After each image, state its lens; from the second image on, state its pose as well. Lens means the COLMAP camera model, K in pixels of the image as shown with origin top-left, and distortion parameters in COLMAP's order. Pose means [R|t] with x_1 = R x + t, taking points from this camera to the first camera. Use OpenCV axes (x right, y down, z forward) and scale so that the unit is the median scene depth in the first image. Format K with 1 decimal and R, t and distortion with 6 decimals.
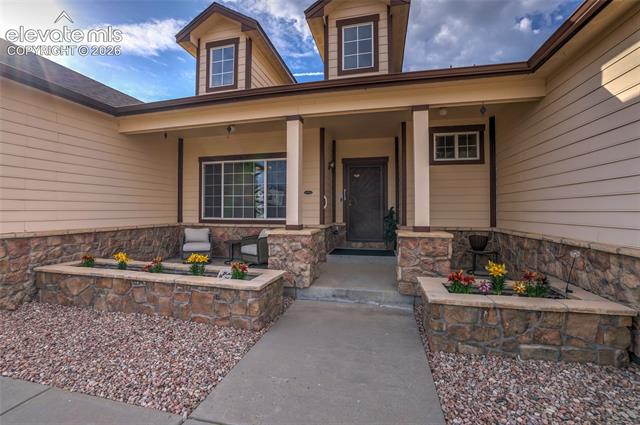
lens RADIAL K [[272.0, 0, 315.0], [0, 272.0, 210.7], [0, 0, 1]] dist [-0.003206, 0.000041]
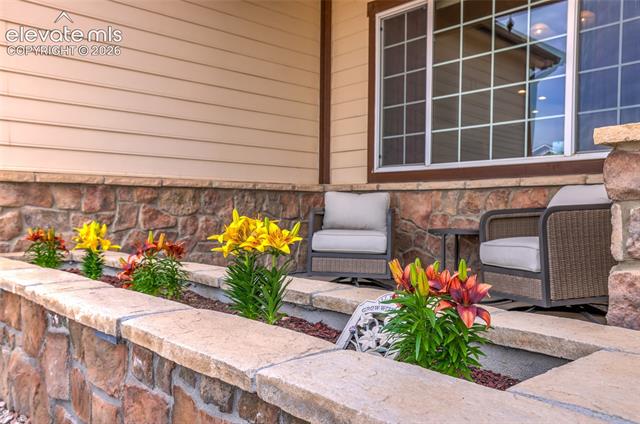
lens RADIAL K [[549.5, 0, 318.4], [0, 549.5, 215.5], [0, 0, 1]] dist [0.044432, 0.007123]
pose [[0.837160, 0.004289, -0.546942, -0.085408], [0.000924, 0.999957, 0.009257, 0.086501], [0.546958, -0.008255, 0.837119, 0.370799]]
